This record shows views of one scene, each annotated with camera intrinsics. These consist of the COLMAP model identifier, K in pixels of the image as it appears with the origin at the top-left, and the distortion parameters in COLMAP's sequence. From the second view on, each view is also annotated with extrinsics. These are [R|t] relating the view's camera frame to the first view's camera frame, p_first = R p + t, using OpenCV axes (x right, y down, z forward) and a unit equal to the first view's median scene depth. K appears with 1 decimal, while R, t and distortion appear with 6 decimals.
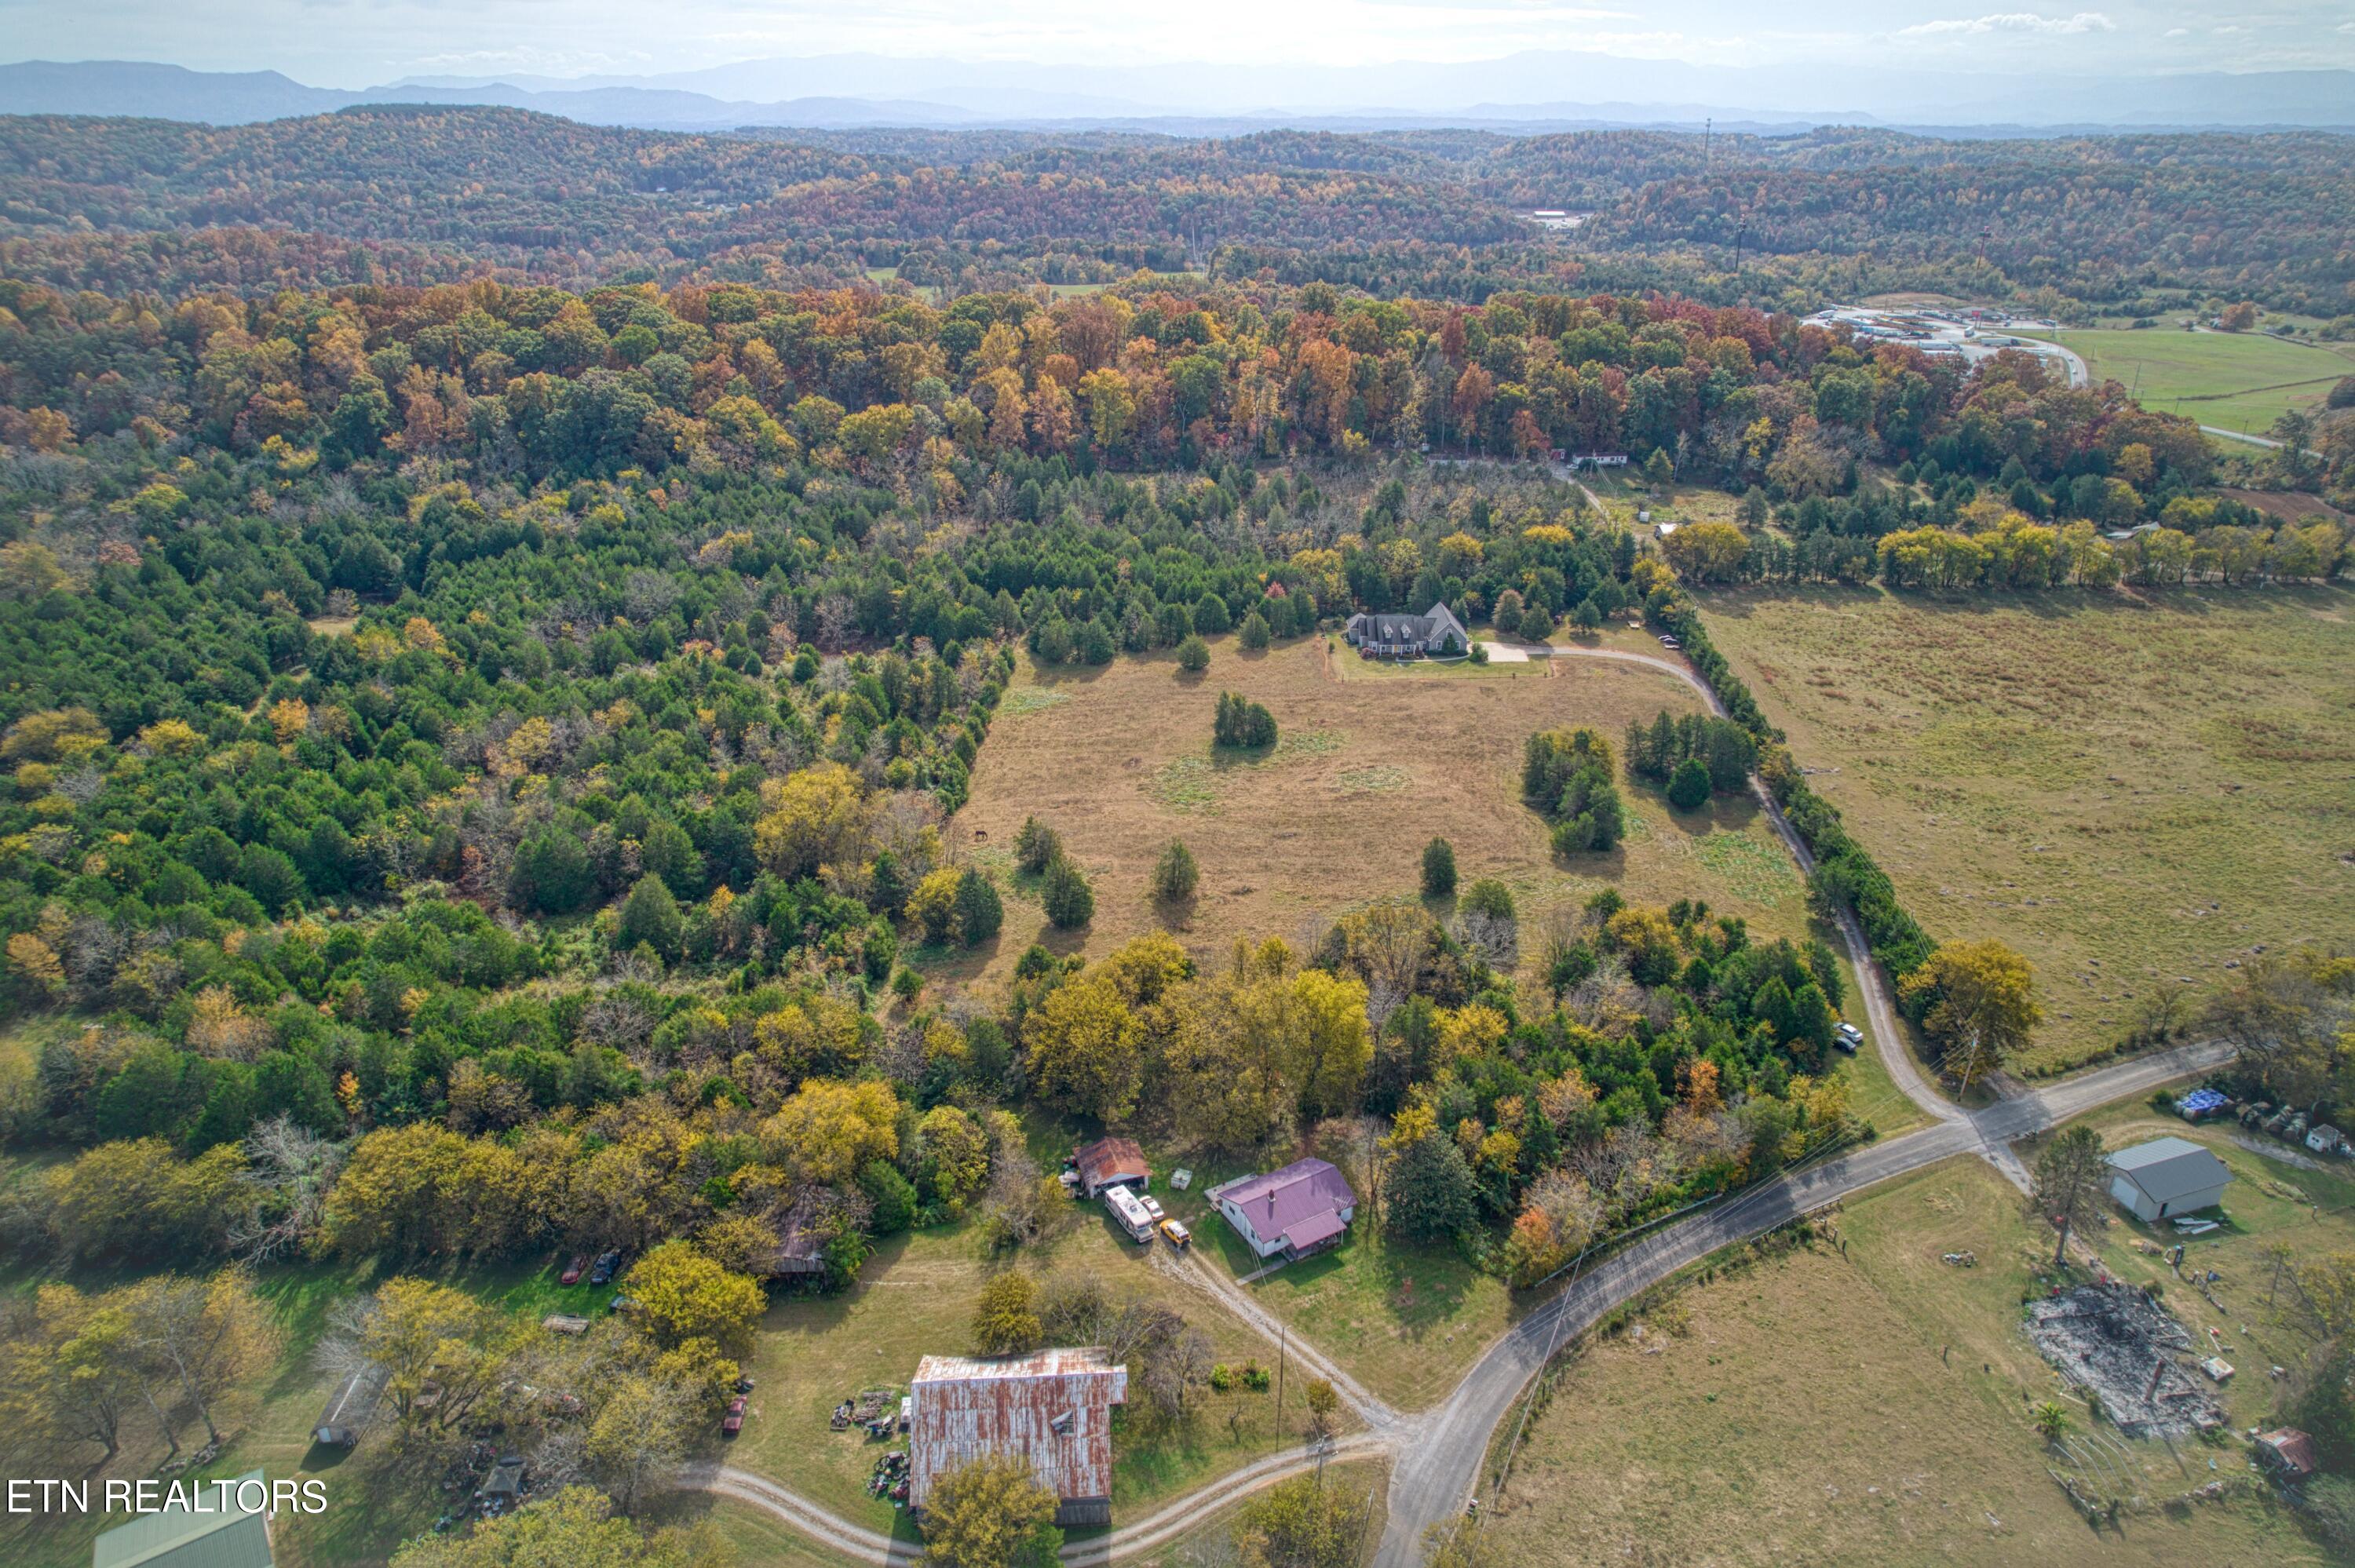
lens RADIAL K [[1510.3, 0, 1185.4], [0, 1510.3, 769.1], [0, 0, 1]] dist [-0.073346, 0.067456]
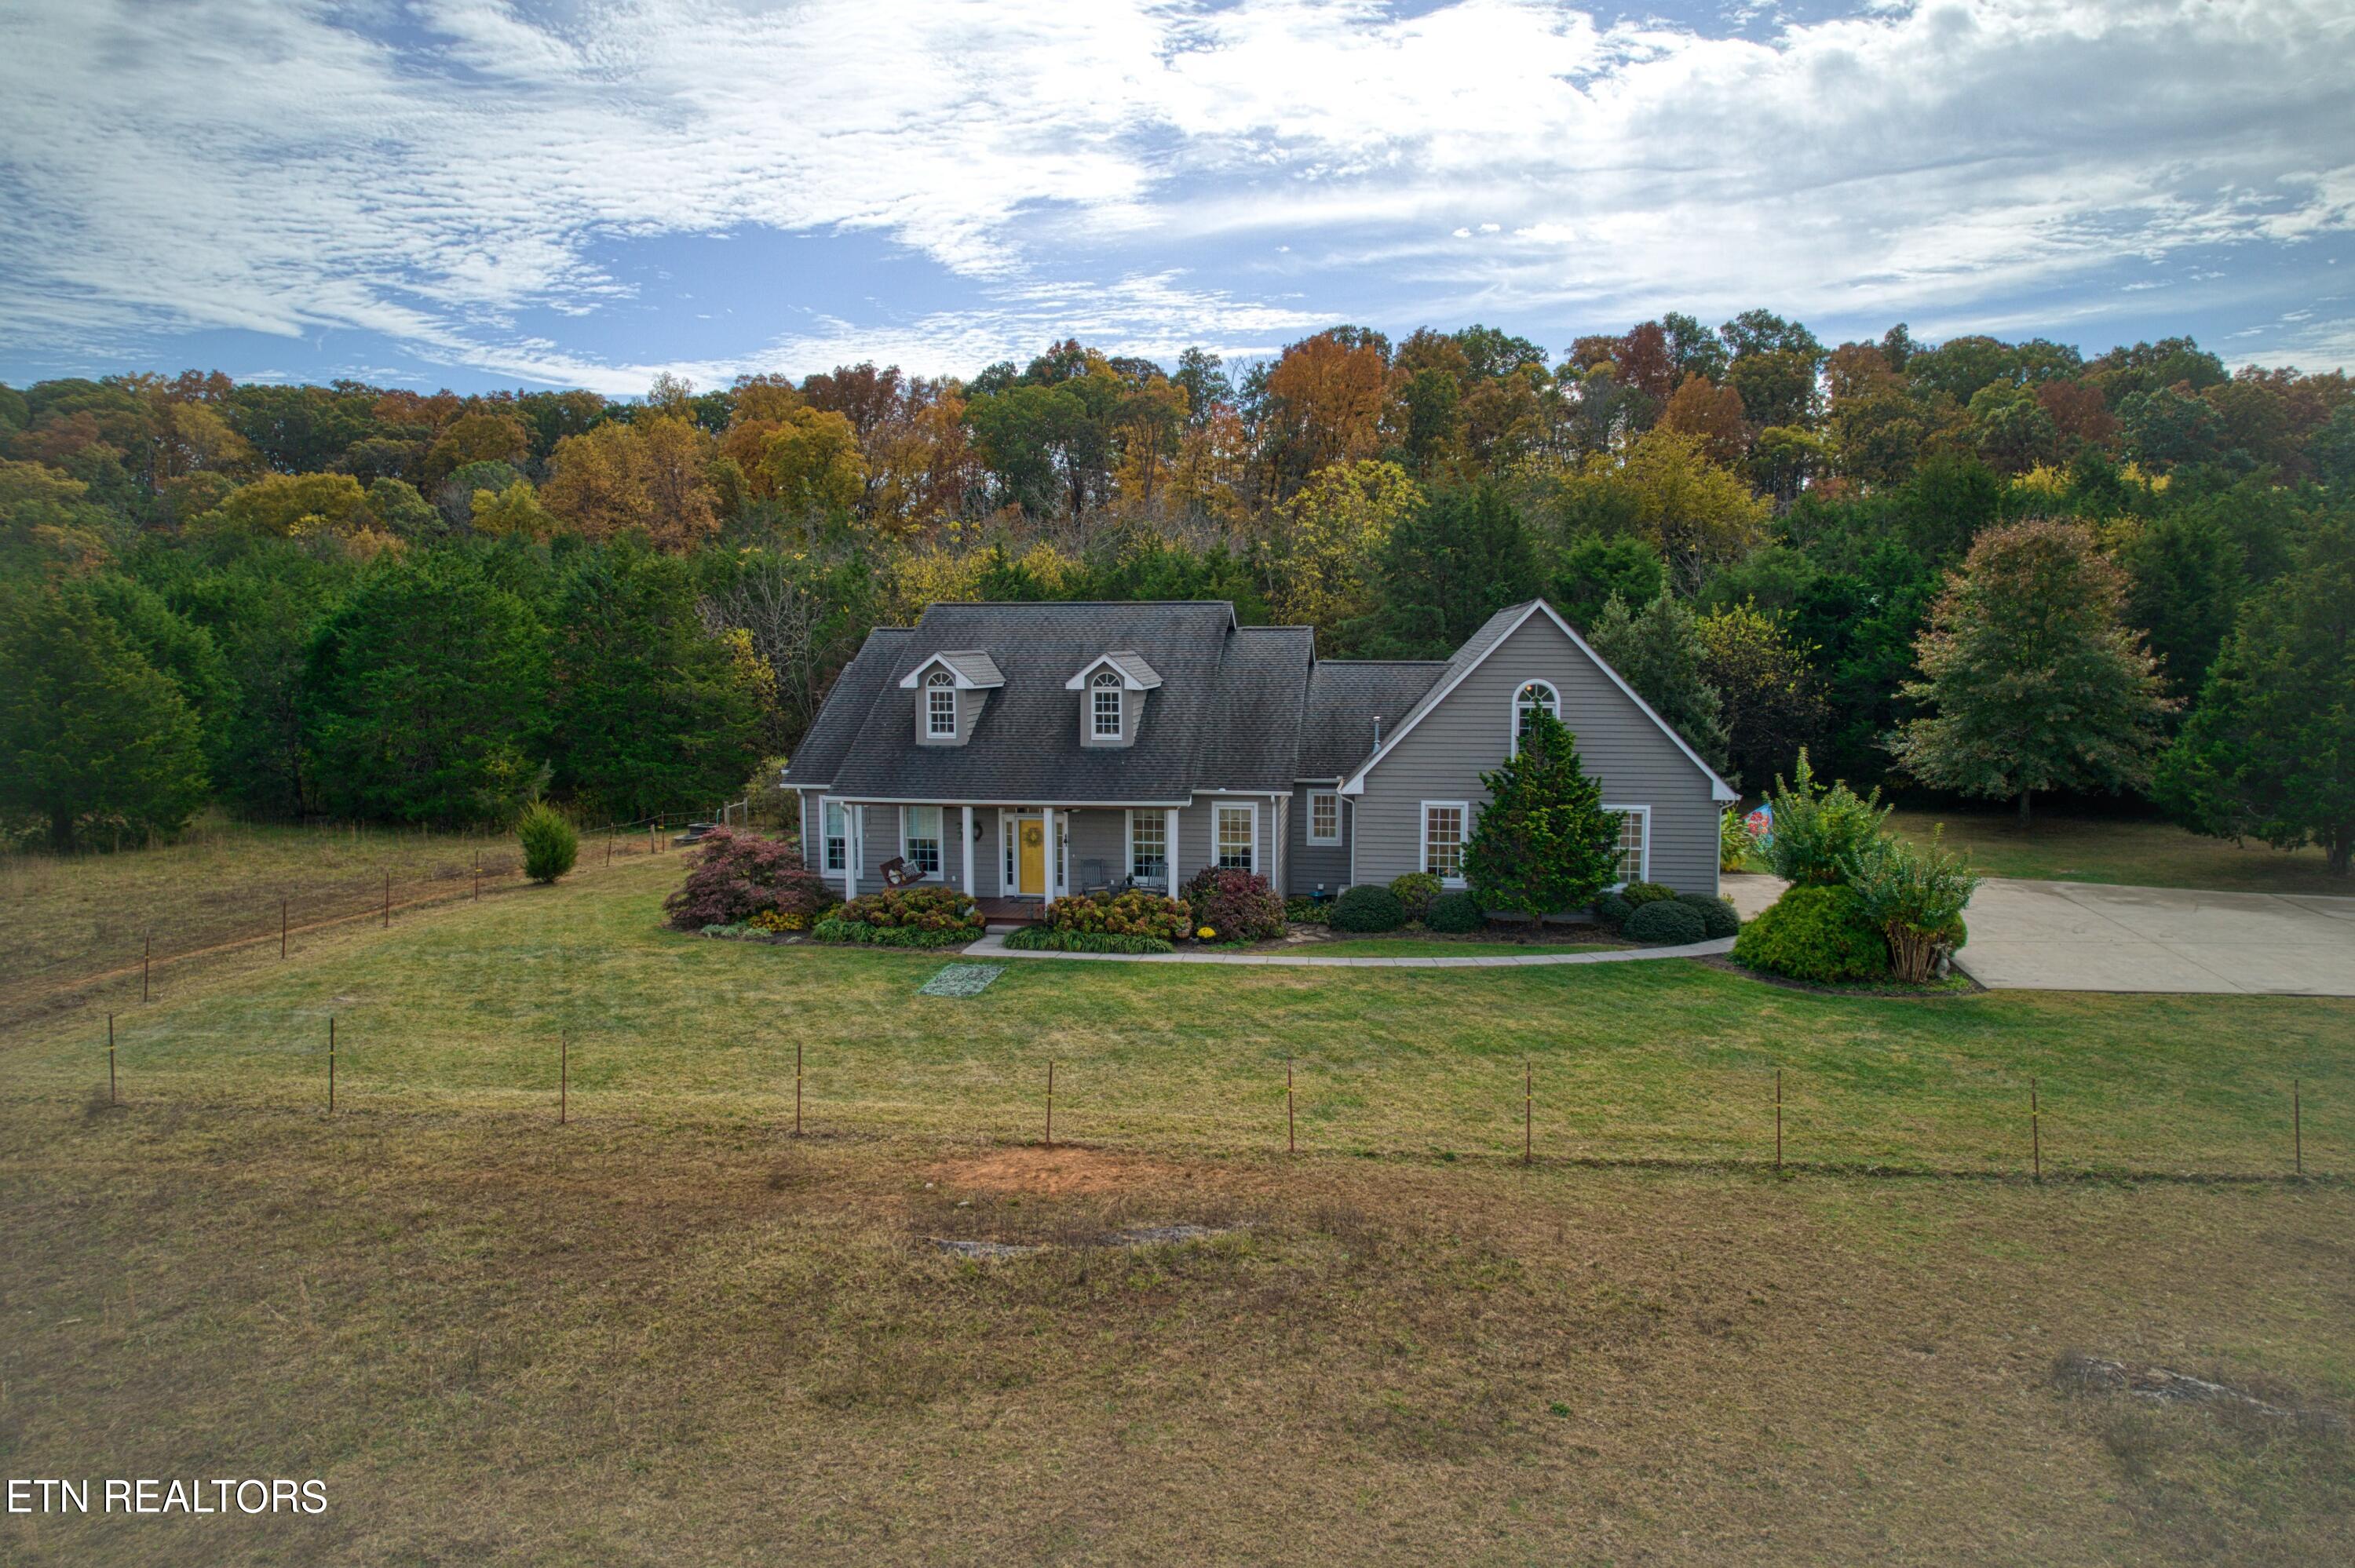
lens RADIAL K [[1510.3, 0, 1185.4], [0, 1510.3, 769.1], [0, 0, 1]] dist [-0.073346, 0.067456]
pose [[0.989316, 0.016465, -0.144854, 0.162918], [-0.061704, 0.947507, -0.313724, -0.052205], [0.132084, 0.319310, 0.938400, 0.884346]]
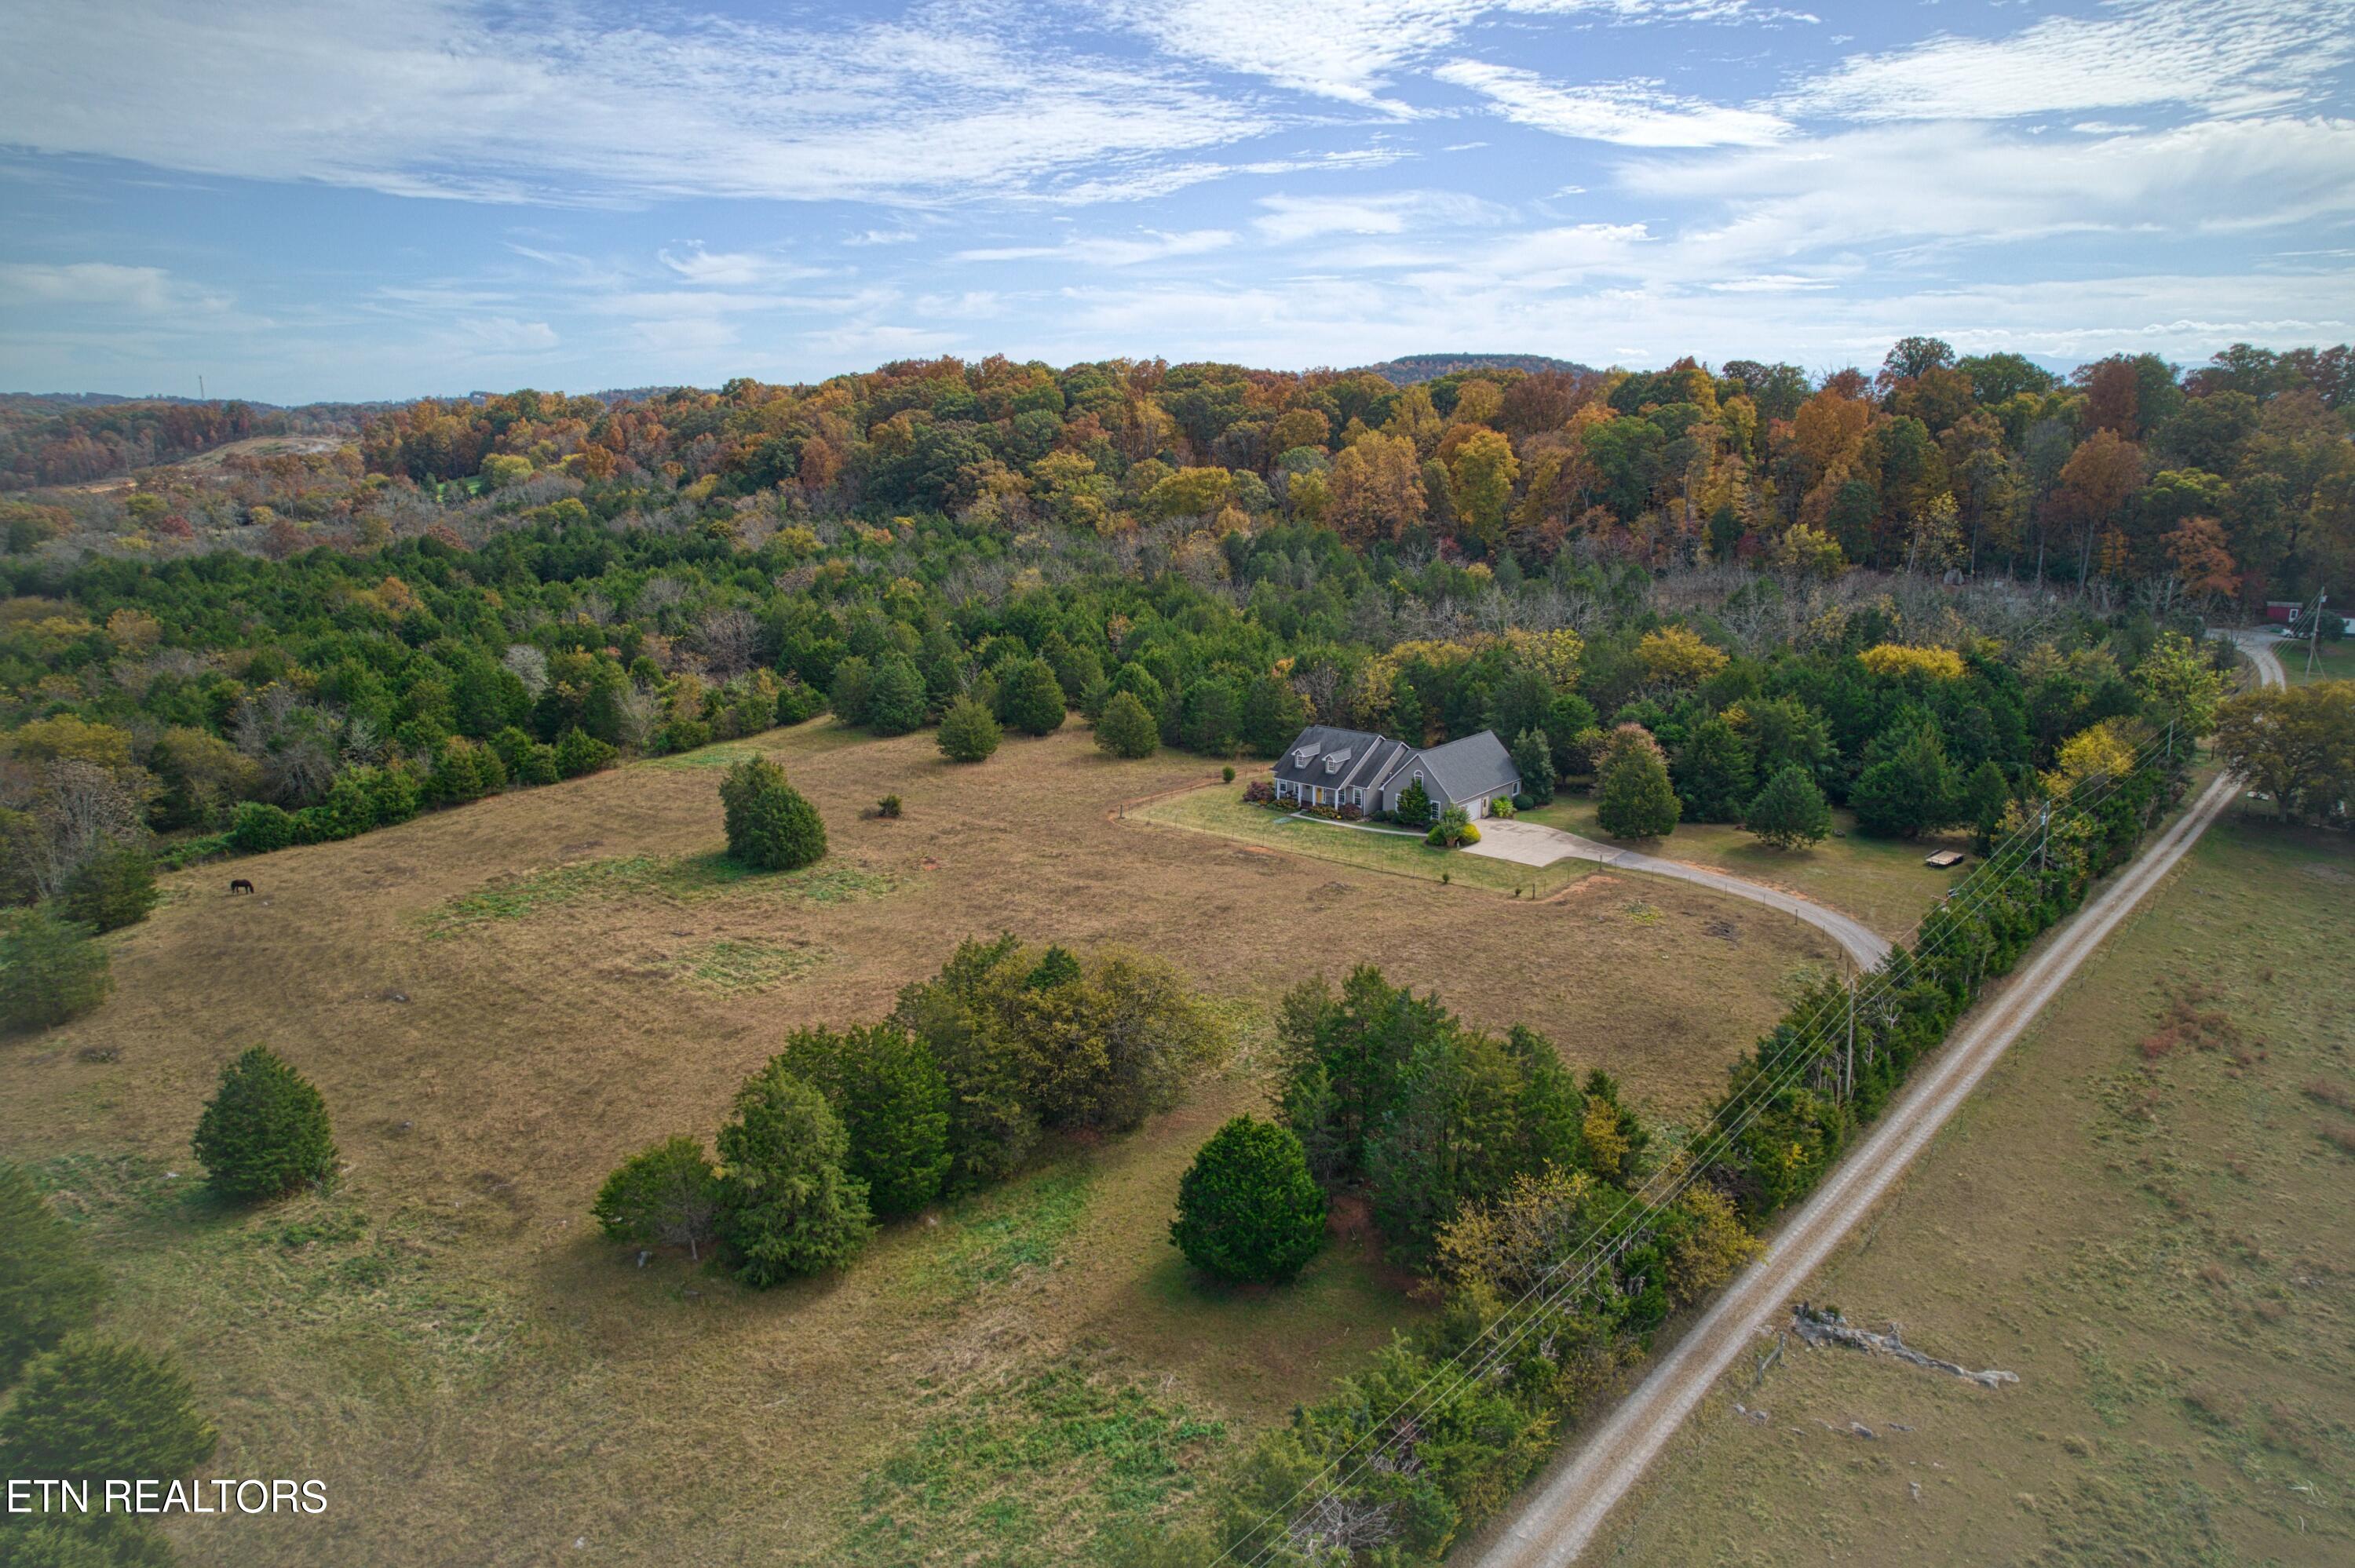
lens RADIAL K [[1510.3, 0, 1185.4], [0, 1510.3, 769.1], [0, 0, 1]] dist [-0.073346, 0.067456]
pose [[0.766851, 0.150198, -0.624004, 0.396103], [-0.259831, 0.961650, -0.087842, -0.034307], [0.586880, 0.229497, 0.776468, 0.594008]]
